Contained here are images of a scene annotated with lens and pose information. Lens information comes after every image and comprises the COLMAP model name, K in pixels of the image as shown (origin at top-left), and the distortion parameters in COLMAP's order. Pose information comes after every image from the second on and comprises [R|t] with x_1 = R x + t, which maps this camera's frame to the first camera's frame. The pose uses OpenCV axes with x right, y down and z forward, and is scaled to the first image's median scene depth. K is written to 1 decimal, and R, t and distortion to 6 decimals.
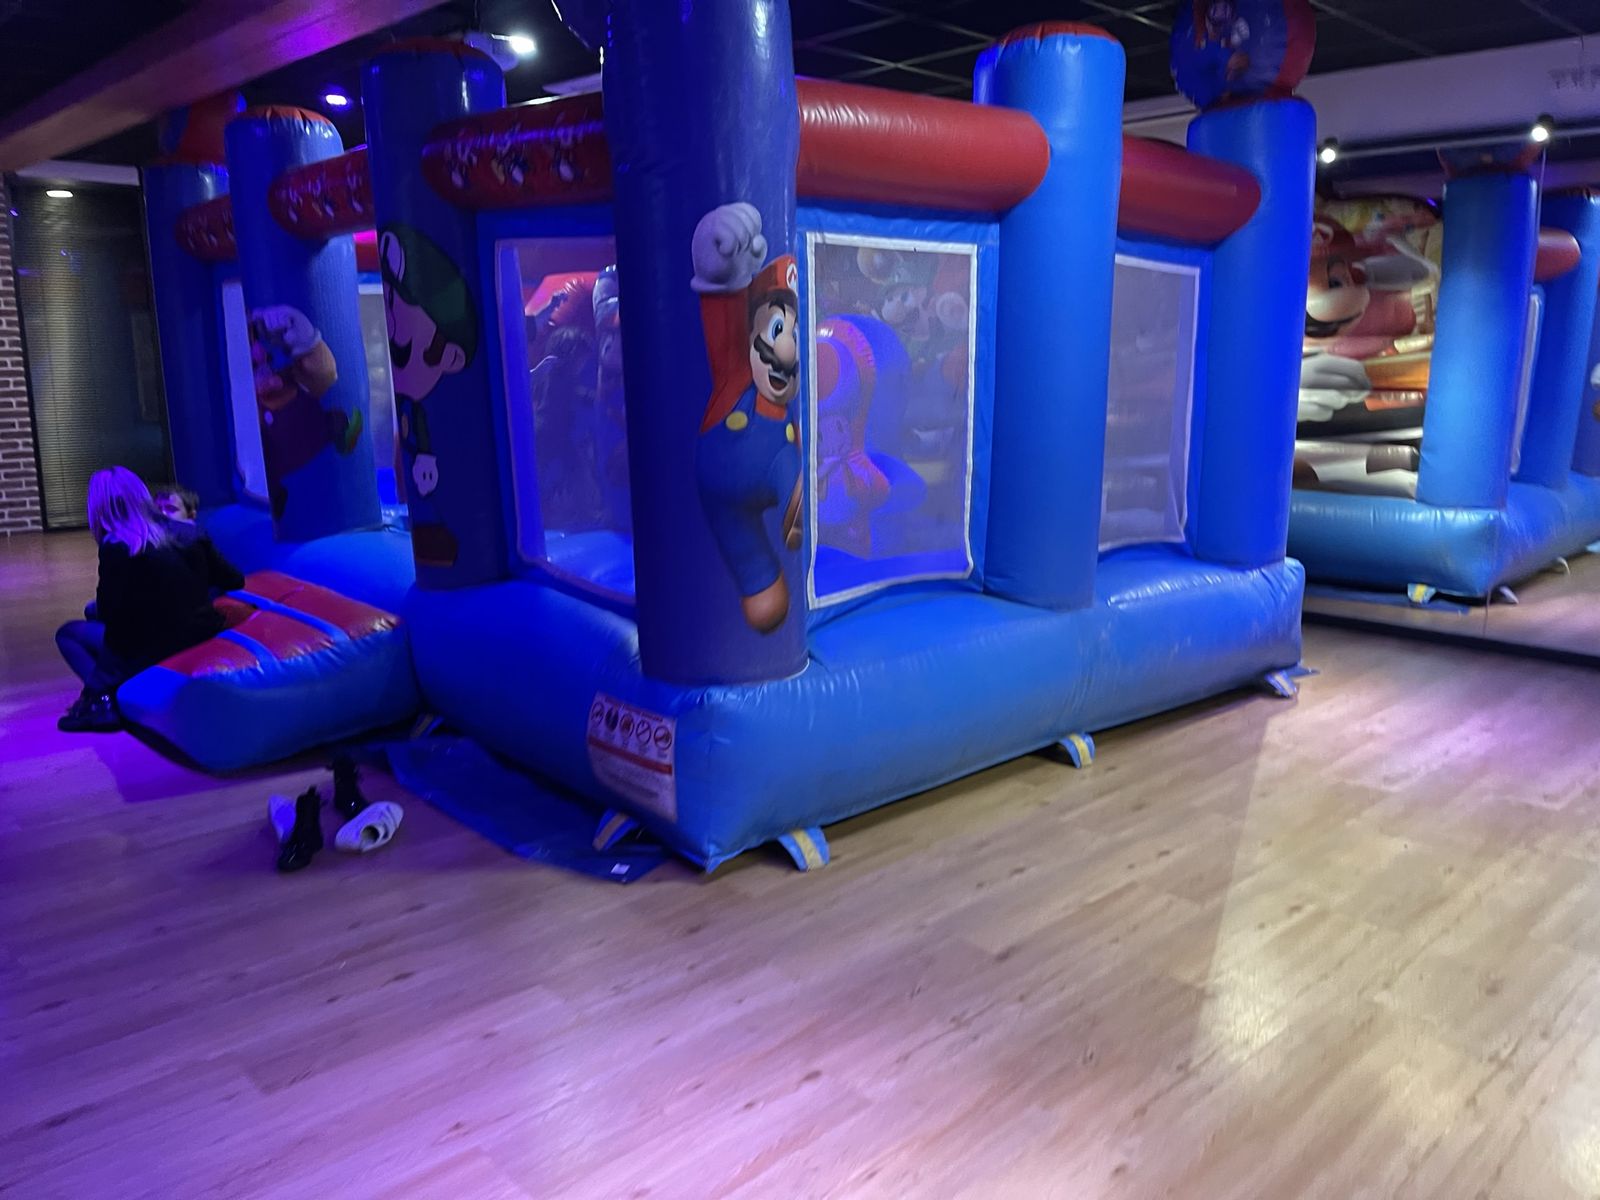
lens RADIAL K [[1204.3, 0, 773.8], [0, 1204.3, 601.6], [0, 0, 1]] dist [0.052148, -0.083194]
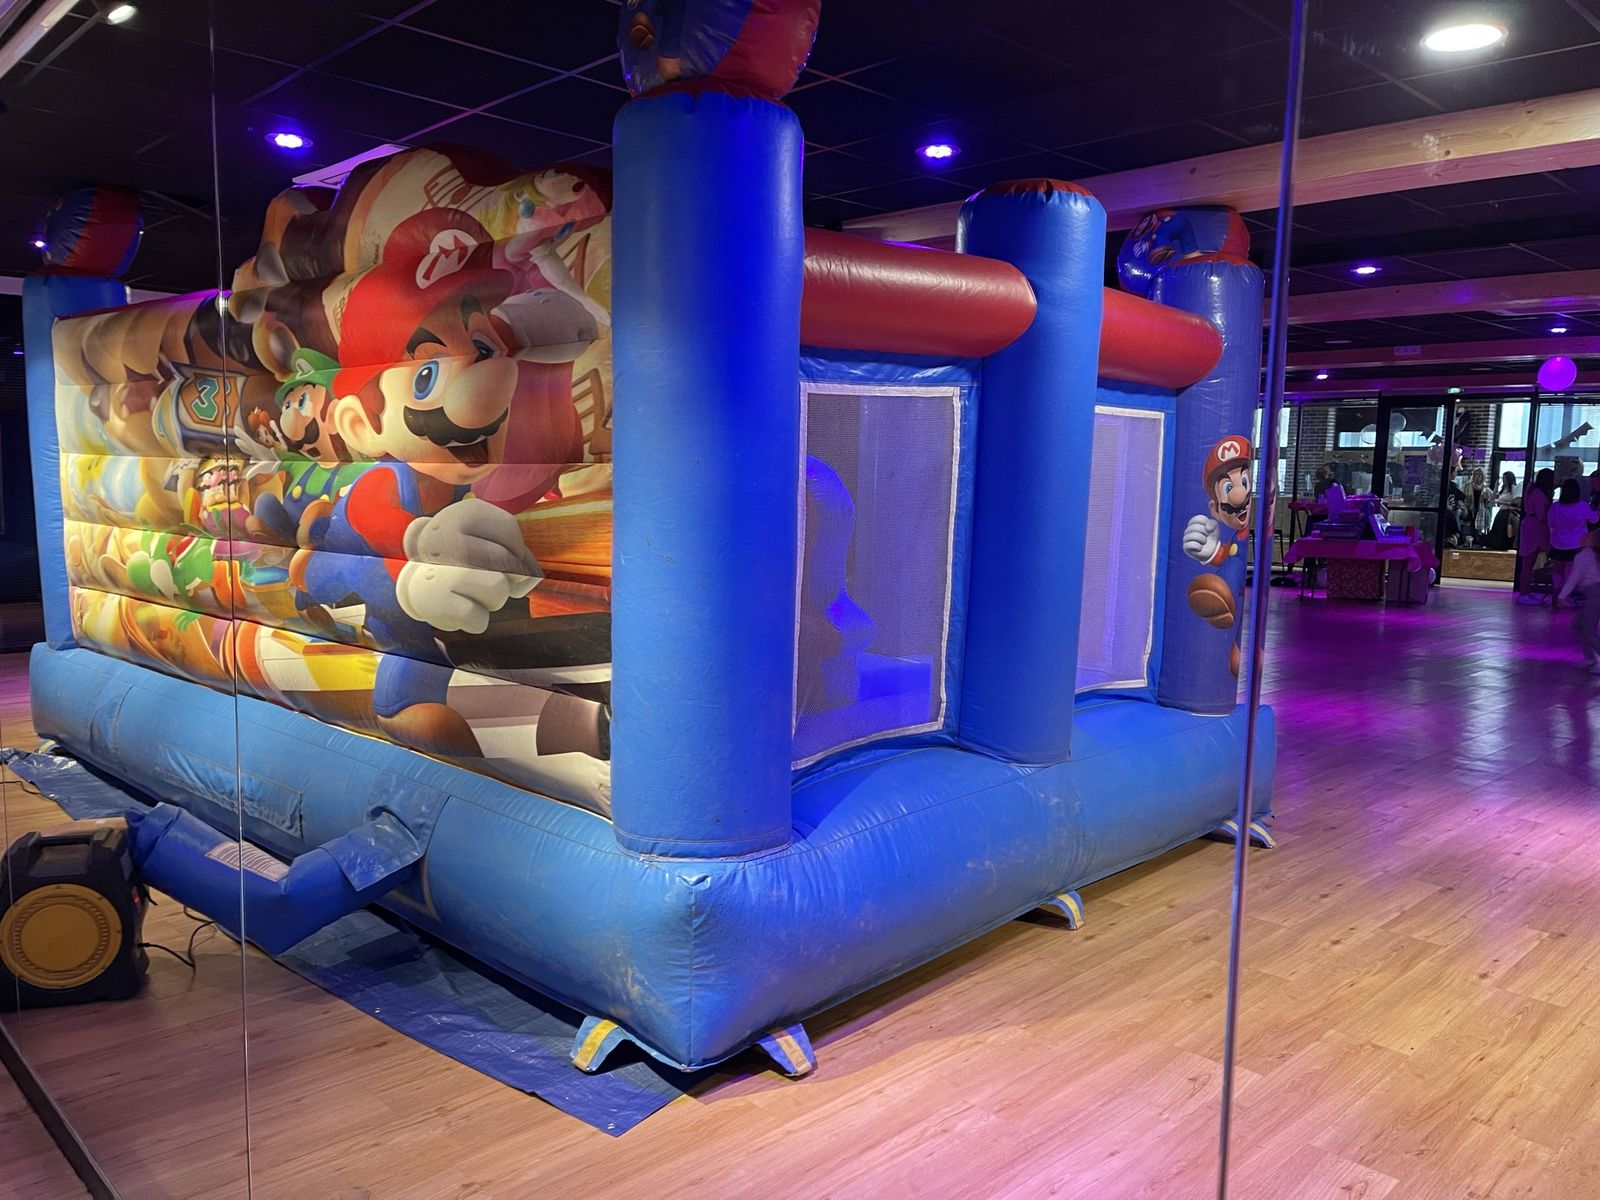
lens RADIAL K [[1204.3, 0, 791.5], [0, 1204.3, 605.2], [0, 0, 1]] dist [0.052148, -0.083194]
pose [[0.999681, 0.025001, -0.003501, 0.716171], [-0.025235, 0.993451, -0.111441, -0.137704], [0.000691, 0.111494, 0.993765, 0.653403]]
